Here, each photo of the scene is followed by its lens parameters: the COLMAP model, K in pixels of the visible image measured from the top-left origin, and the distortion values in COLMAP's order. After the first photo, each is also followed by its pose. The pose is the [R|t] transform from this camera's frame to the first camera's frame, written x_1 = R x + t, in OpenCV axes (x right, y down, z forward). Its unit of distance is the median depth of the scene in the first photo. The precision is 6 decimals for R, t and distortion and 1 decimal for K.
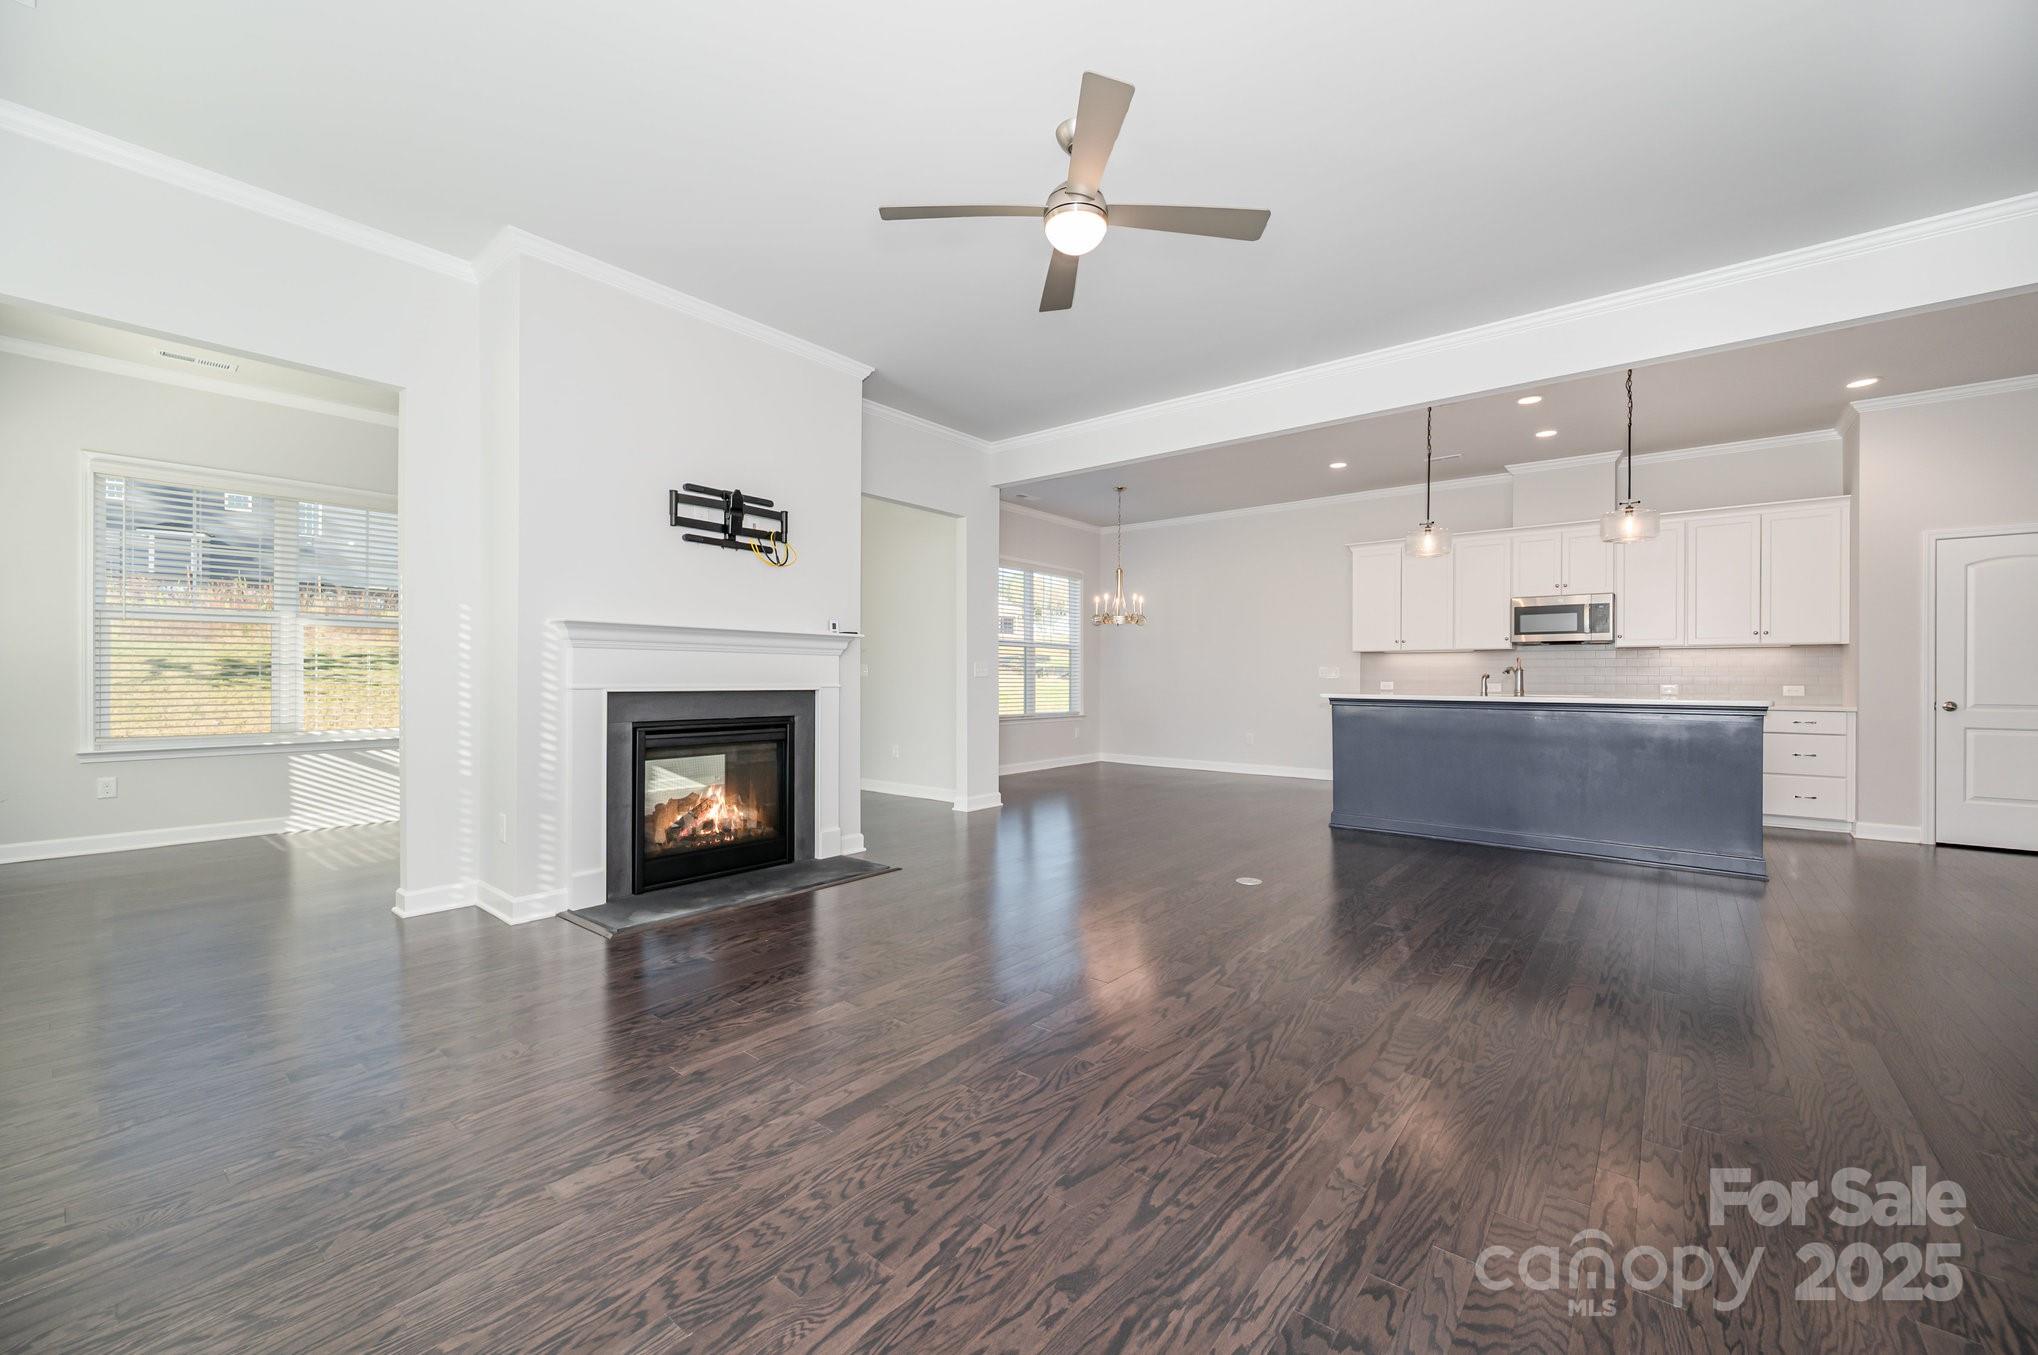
lens RADIAL K [[807.8, 0, 1021.4], [0, 807.8, 670.8], [0, 0, 1]] dist [0.000875, 0.000222]
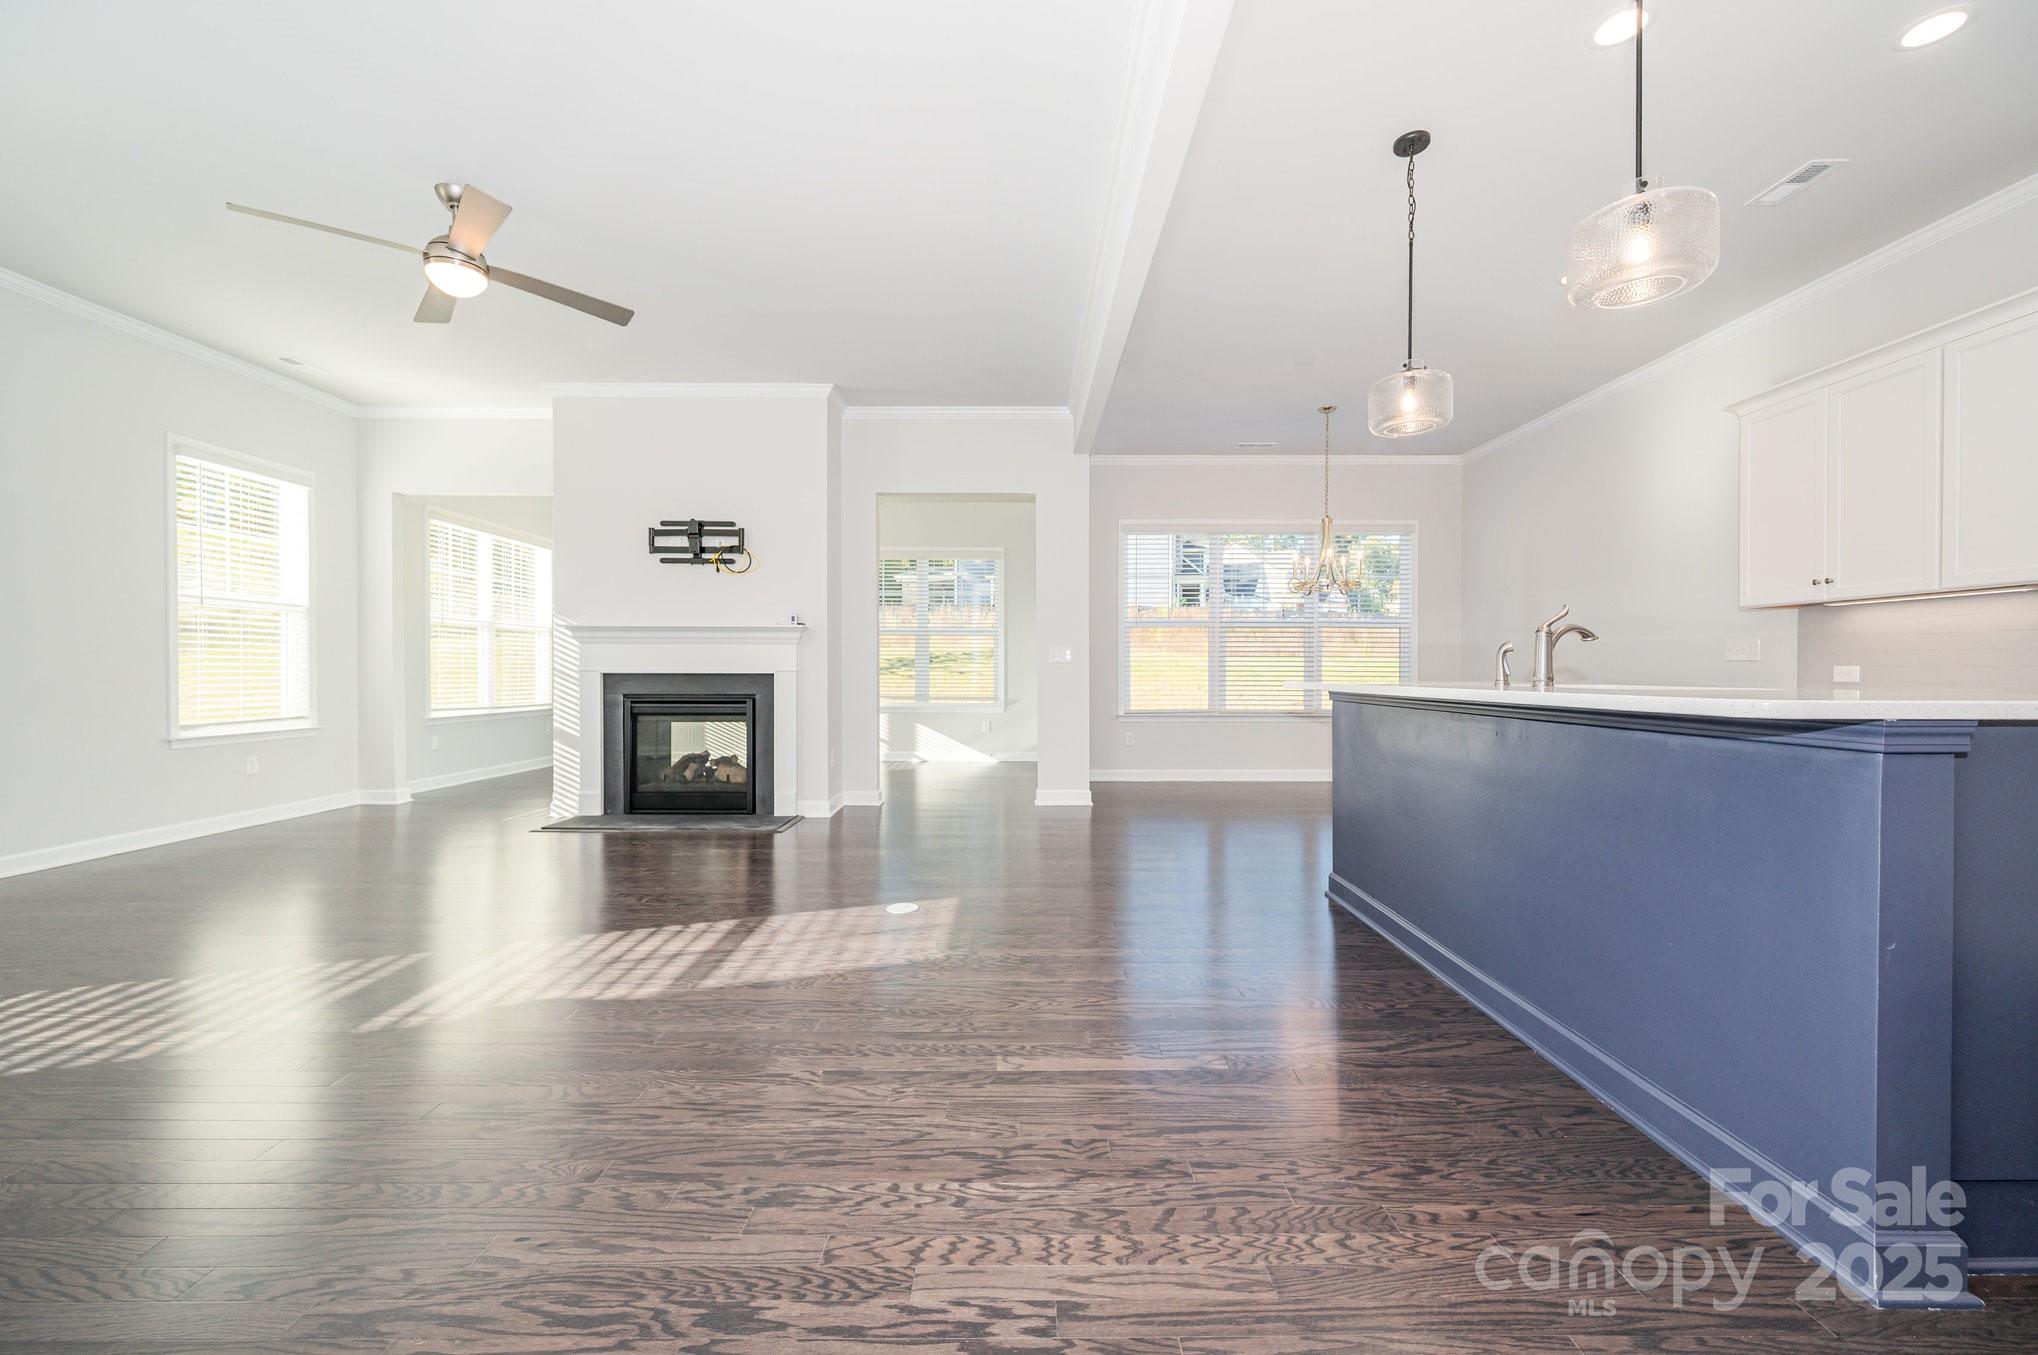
lens RADIAL K [[794.3, 0, 1019.0], [0, 794.3, 677.5], [0, 0, 1]] dist [0.000821, 0.000082]
pose [[0.626330, 0.003050, -0.779552, 0.971814], [0.008031, 0.999914, 0.010365, 0.022521], [0.779516, -0.012753, 0.626252, 0.602256]]
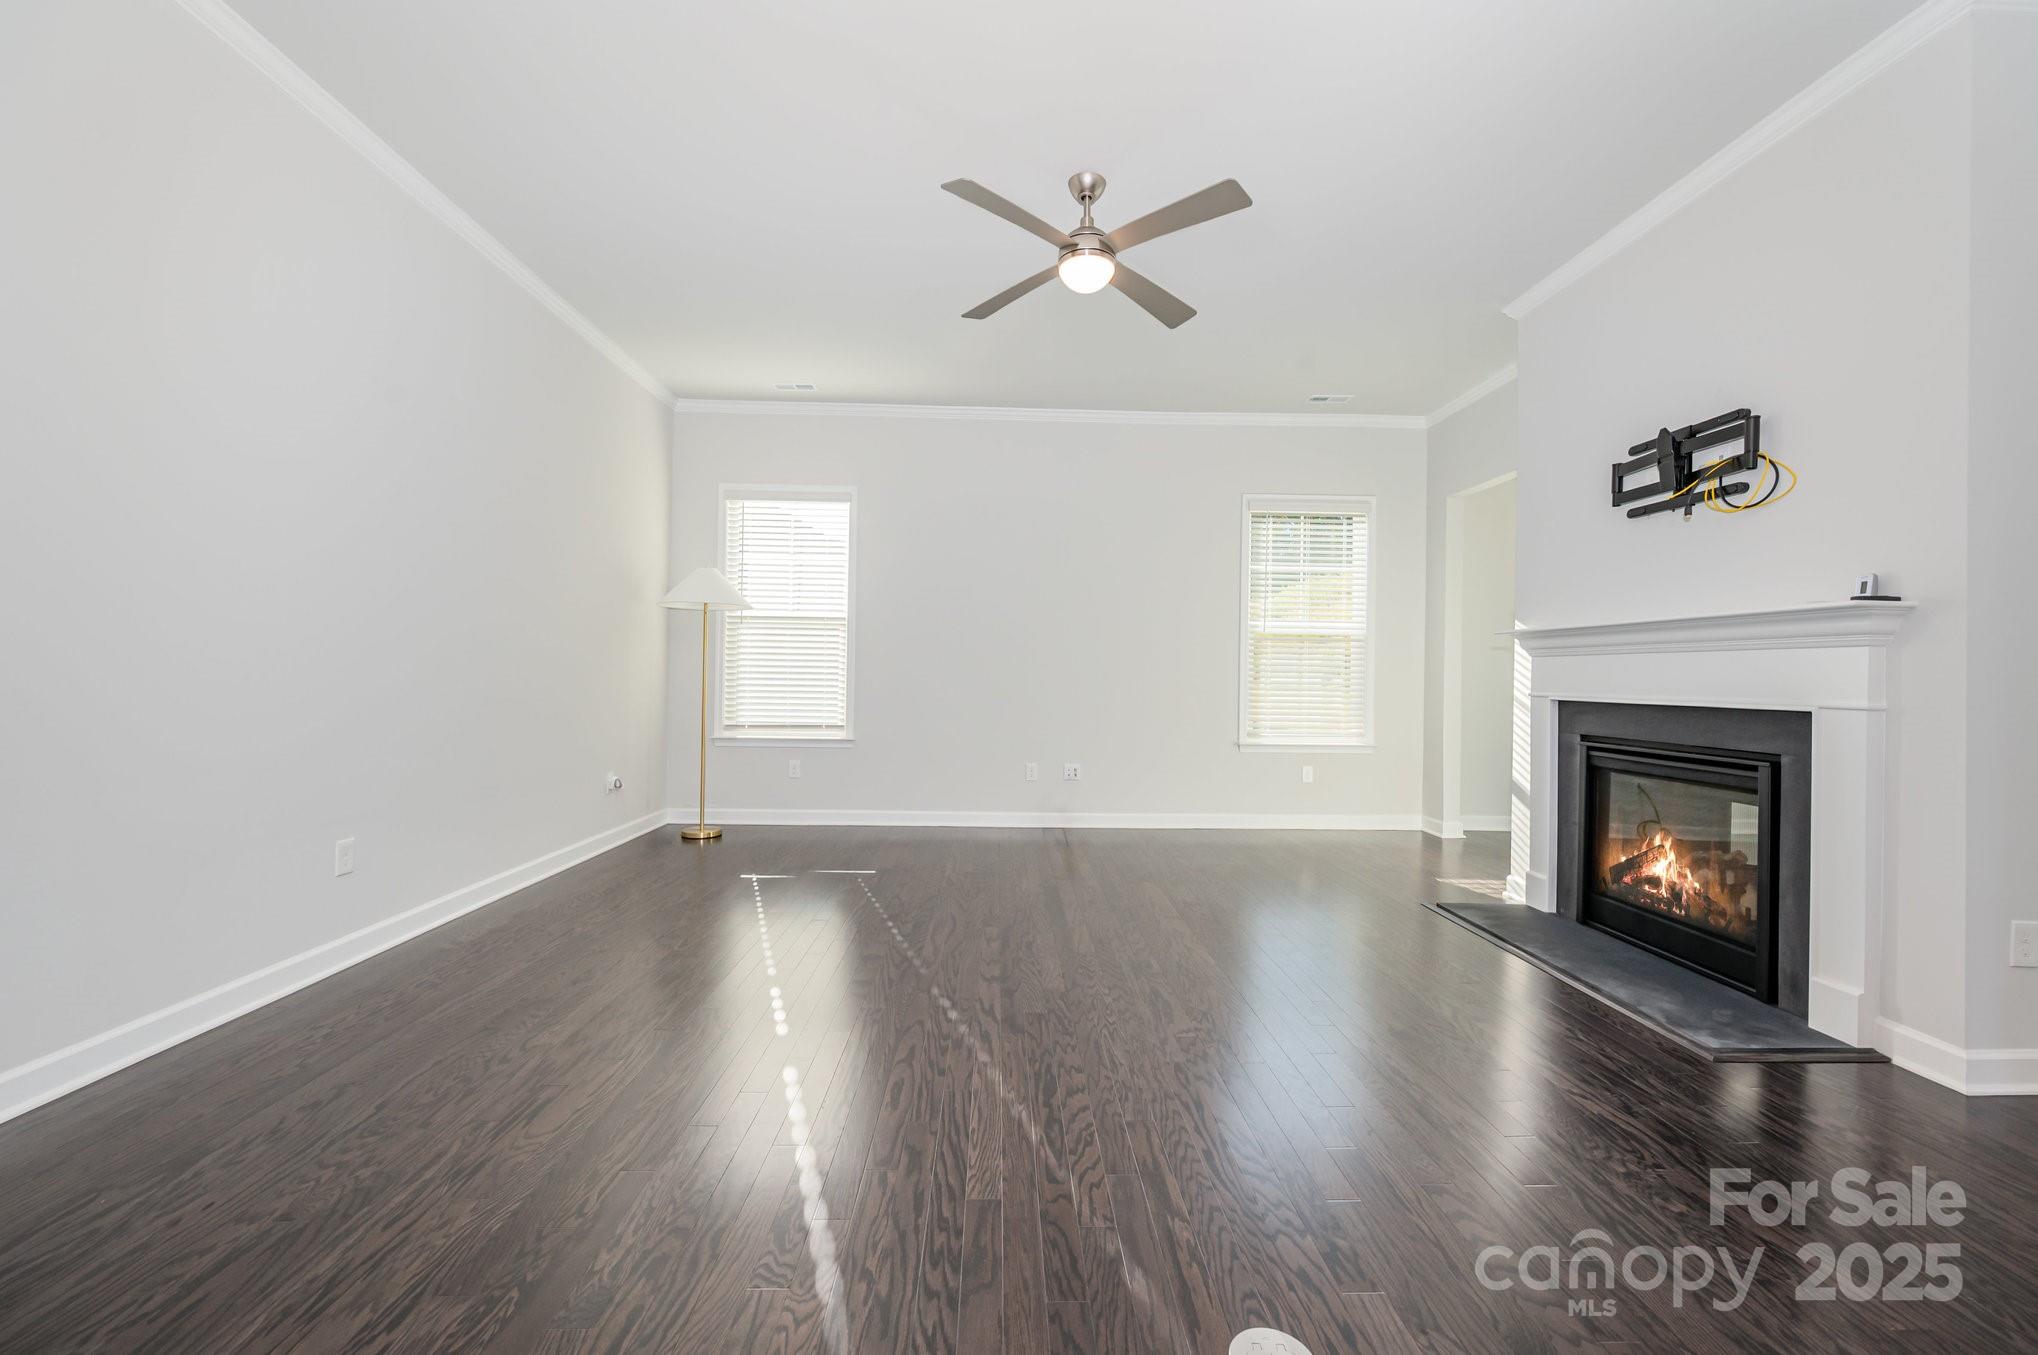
lens RADIAL K [[807.8, 0, 1021.4], [0, 807.8, 670.8], [0, 0, 1]] dist [0.000875, 0.000222]
pose [[-0.758100, -0.019837, -0.651837, 0.552299], [-0.013047, 0.999799, -0.015253, 0.012281], [0.652008, -0.003059, -0.758206, 1.168552]]
